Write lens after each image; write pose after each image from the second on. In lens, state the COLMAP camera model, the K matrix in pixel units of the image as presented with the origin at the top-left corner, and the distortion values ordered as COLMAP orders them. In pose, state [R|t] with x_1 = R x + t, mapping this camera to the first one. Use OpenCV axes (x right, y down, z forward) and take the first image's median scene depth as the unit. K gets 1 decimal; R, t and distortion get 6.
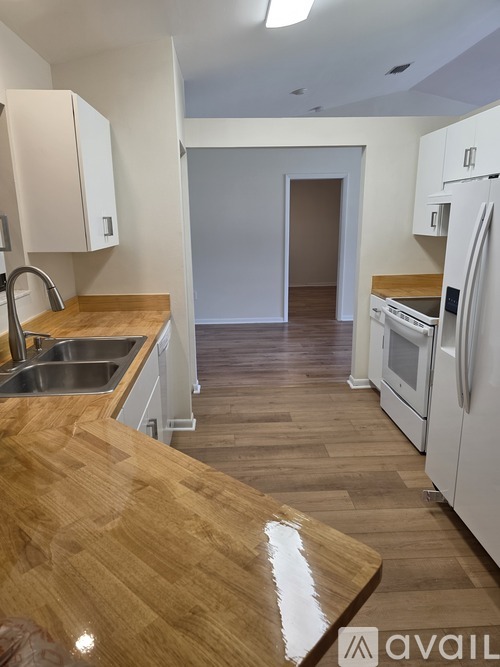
lens RADIAL K [[446.9, 0, 248.8], [0, 446.9, 333.7], [0, 0, 1]] dist [-0.000554, -0.000210]
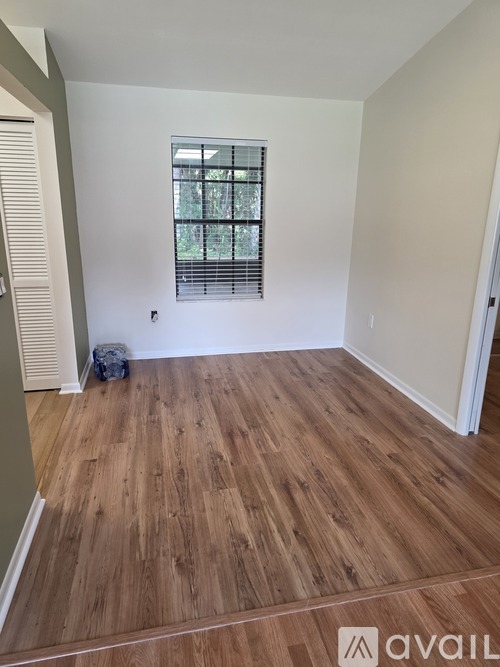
lens RADIAL K [[446.9, 0, 249.7], [0, 446.9, 332.7], [0, 0, 1]] dist [-0.000554, -0.000210]
pose [[0.155197, 0.295303, -0.942714, 0.632532], [-0.255785, 0.933746, 0.250384, -0.253315], [0.954195, 0.202273, 0.220448, 0.957431]]
